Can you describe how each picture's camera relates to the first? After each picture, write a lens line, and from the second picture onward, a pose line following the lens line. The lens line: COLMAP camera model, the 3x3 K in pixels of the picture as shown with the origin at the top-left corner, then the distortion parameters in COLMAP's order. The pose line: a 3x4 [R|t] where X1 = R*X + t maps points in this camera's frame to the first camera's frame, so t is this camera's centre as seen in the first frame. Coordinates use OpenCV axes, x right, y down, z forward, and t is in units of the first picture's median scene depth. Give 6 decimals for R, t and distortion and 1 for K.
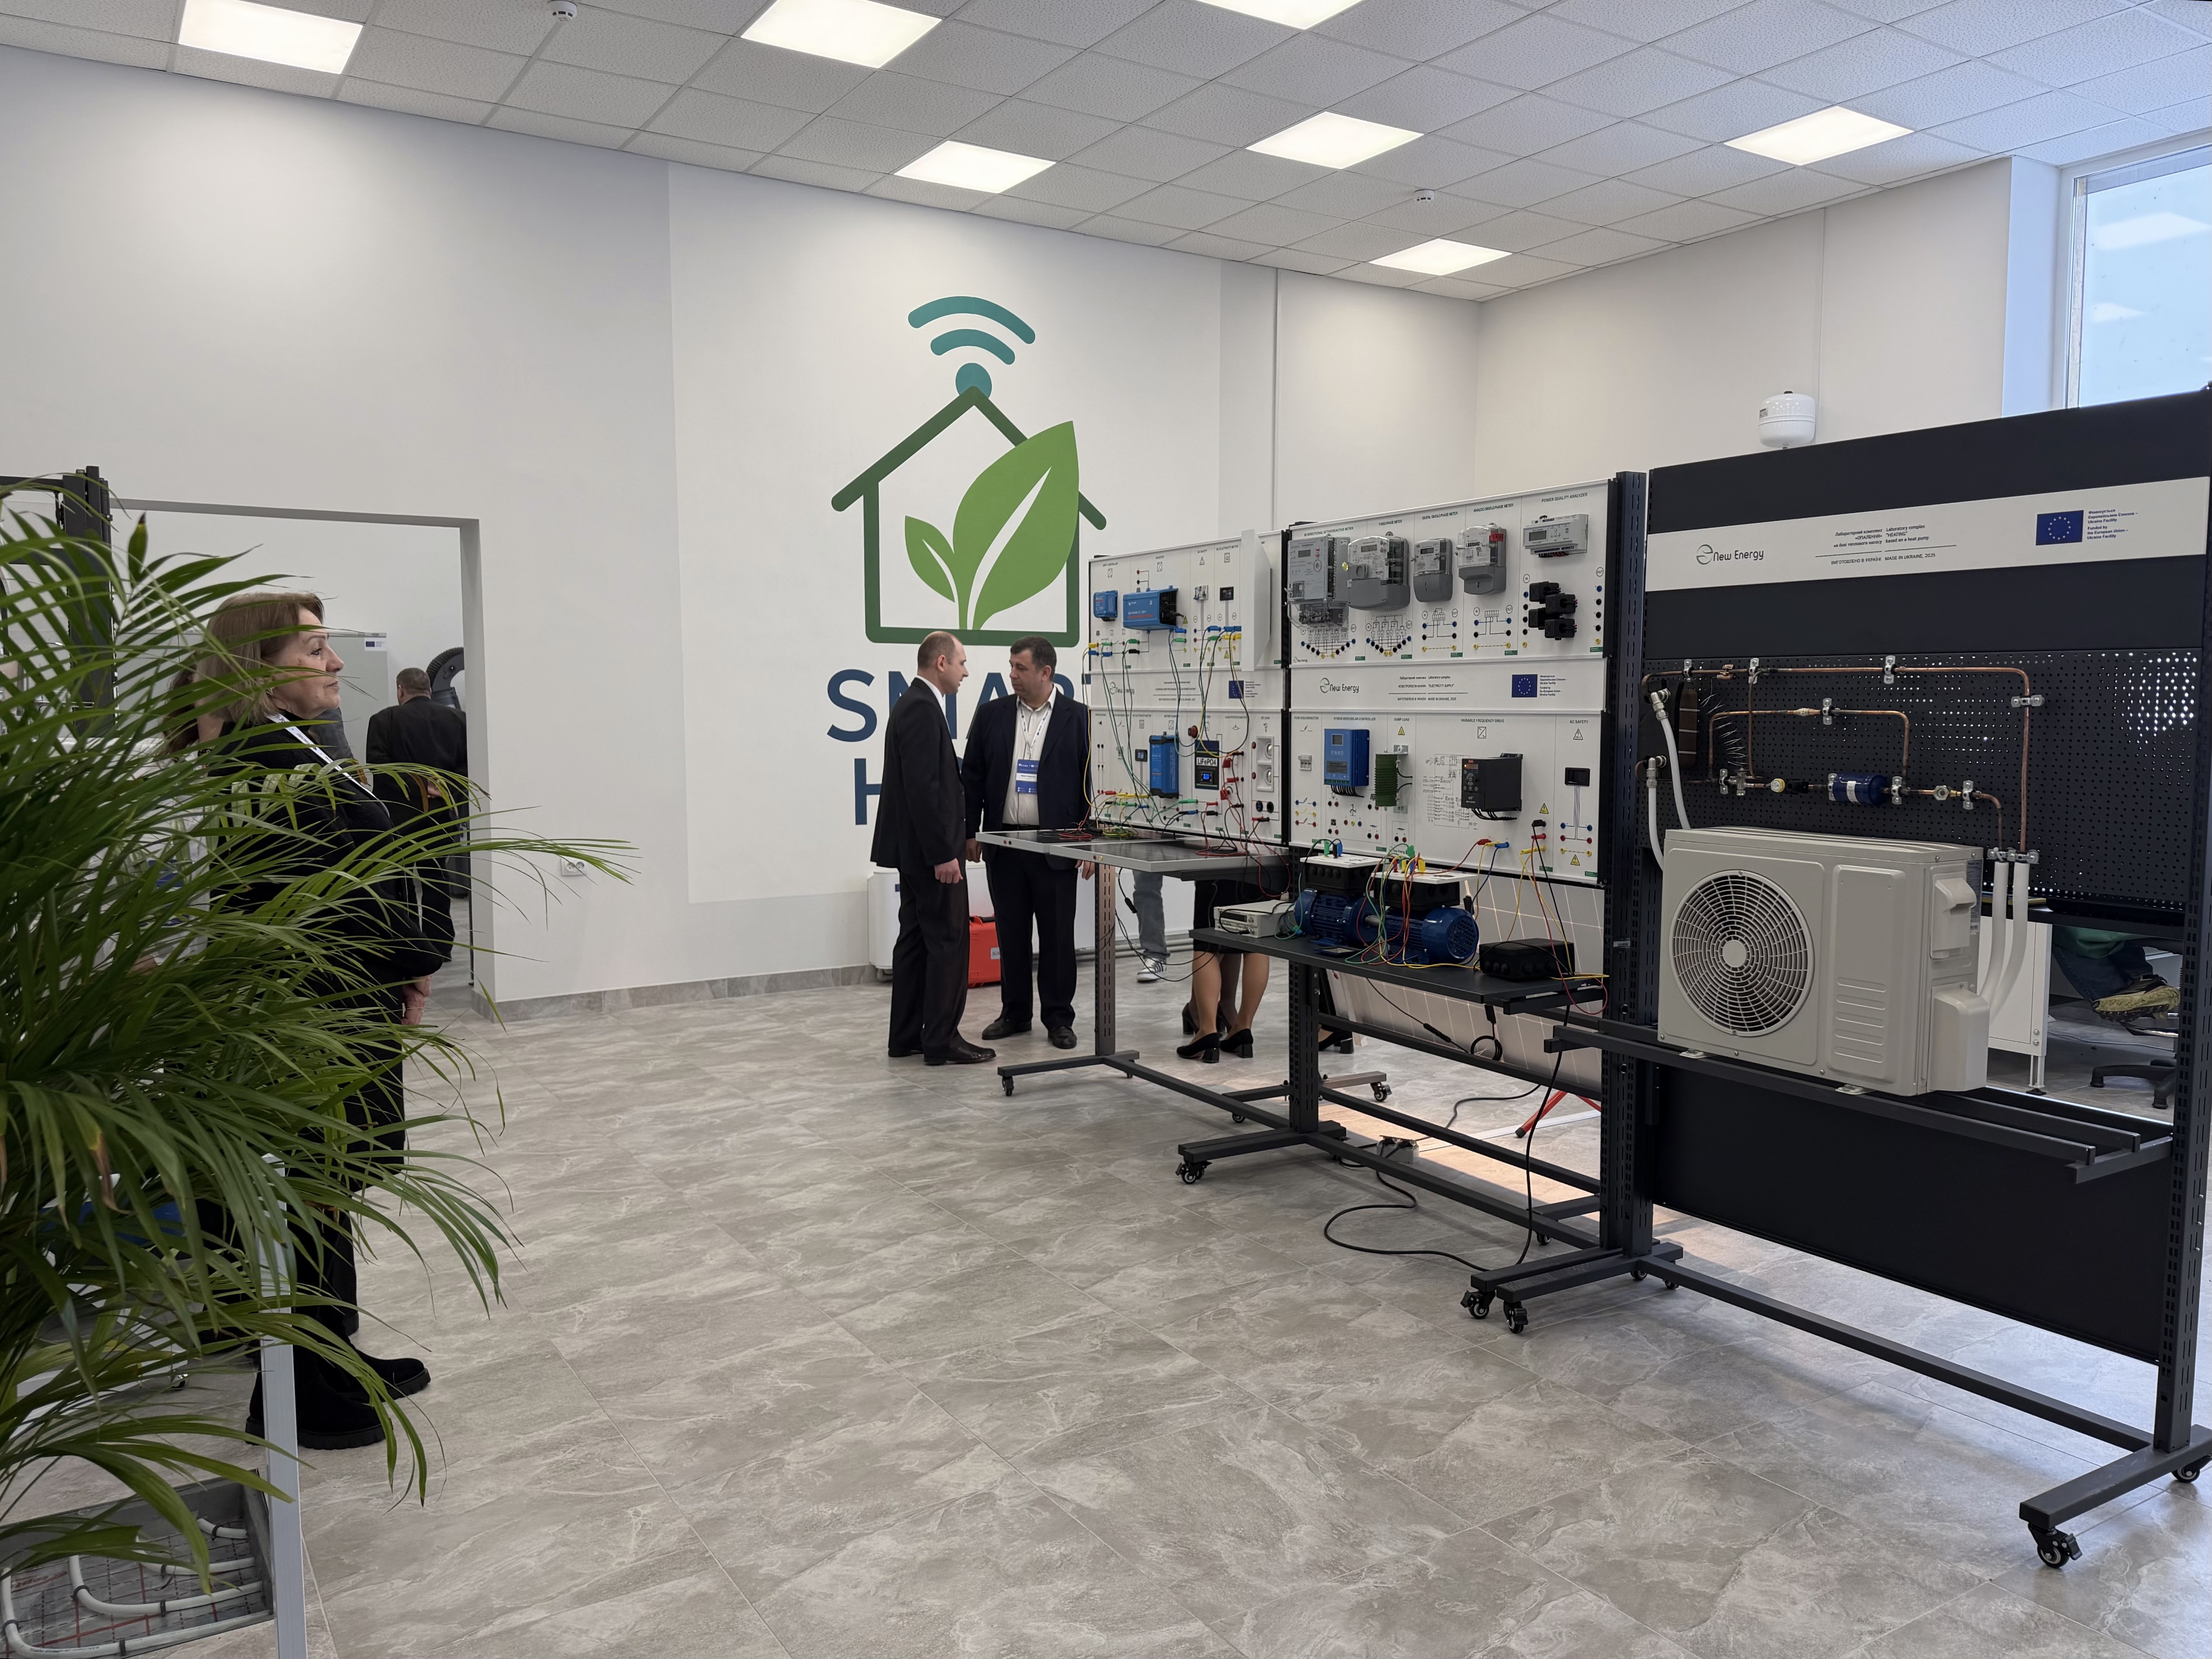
lens RADIAL K [[1523.7, 0, 1112.0], [0, 1523.7, 834.1], [0, 0, 1]] dist [0.068856, -0.085692]
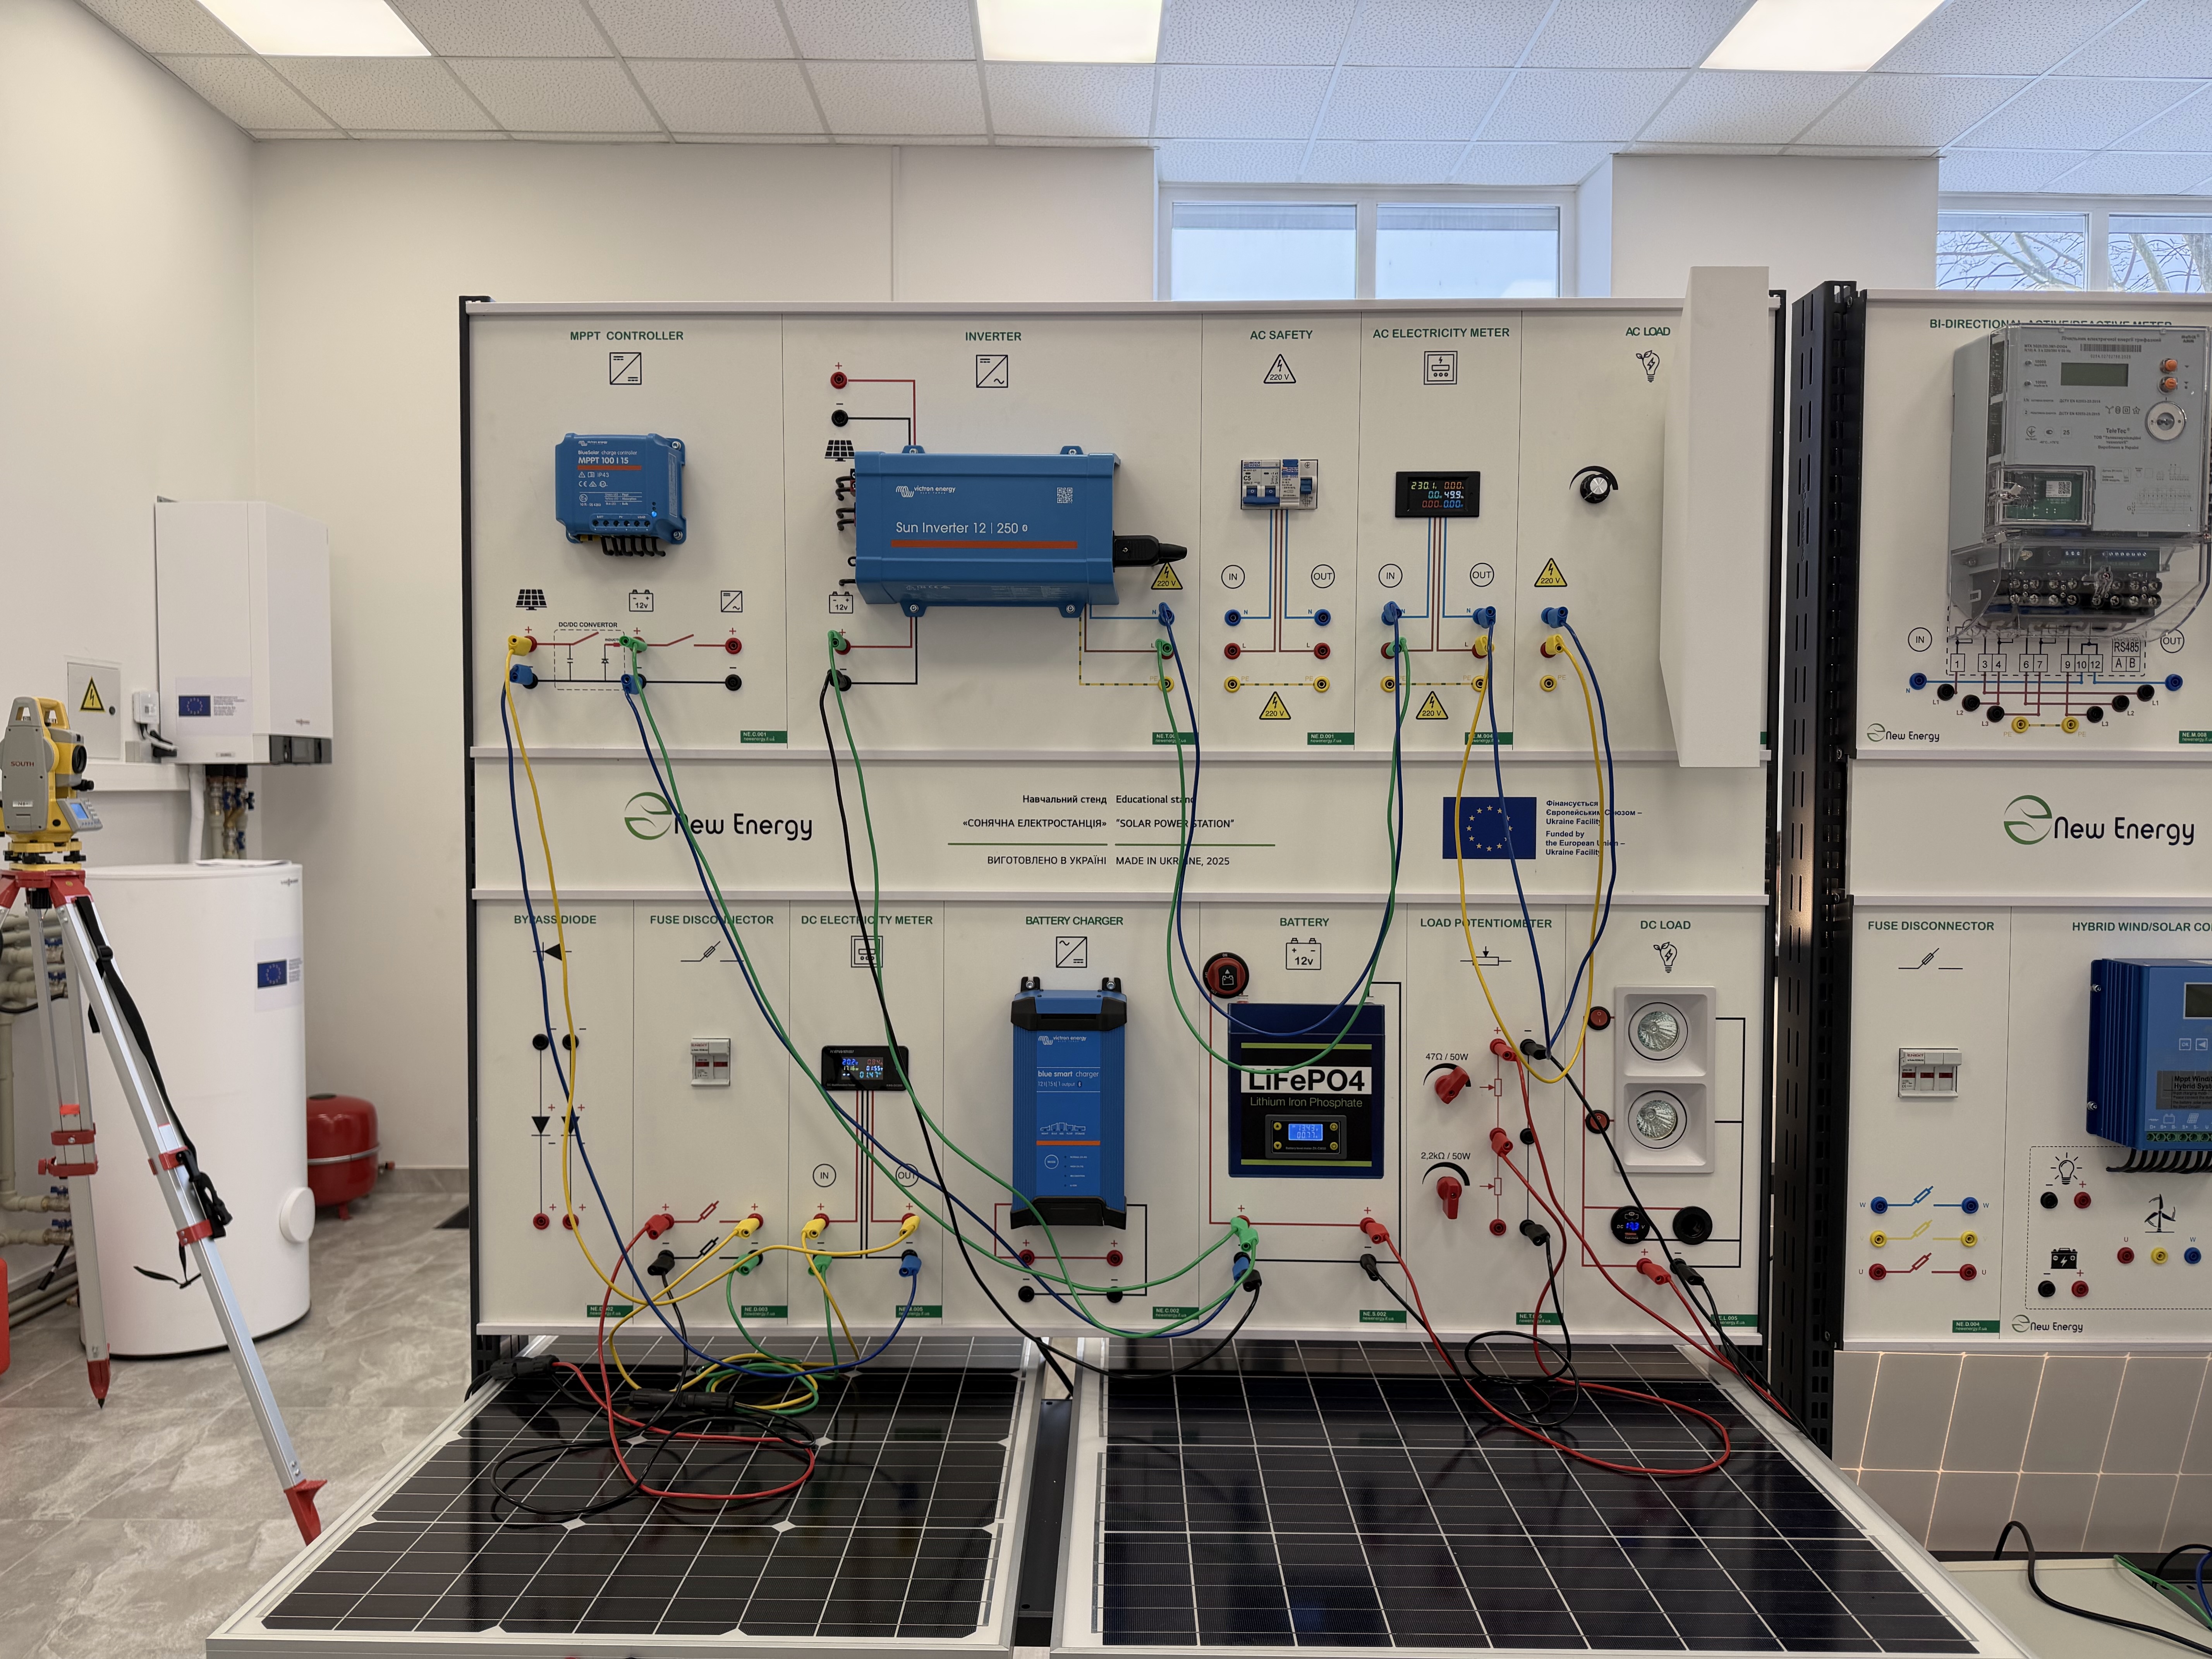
lens RADIAL K [[1523.6, 0, 1112.0], [0, 1523.6, 834.1], [0, 0, 1]] dist [0.068856, -0.085692]
pose [[0.534992, -0.024521, 0.844501, -0.252726], [0.071015, 0.997346, -0.016029, -0.117791], [-0.841867, 0.068547, 0.535313, 1.133520]]
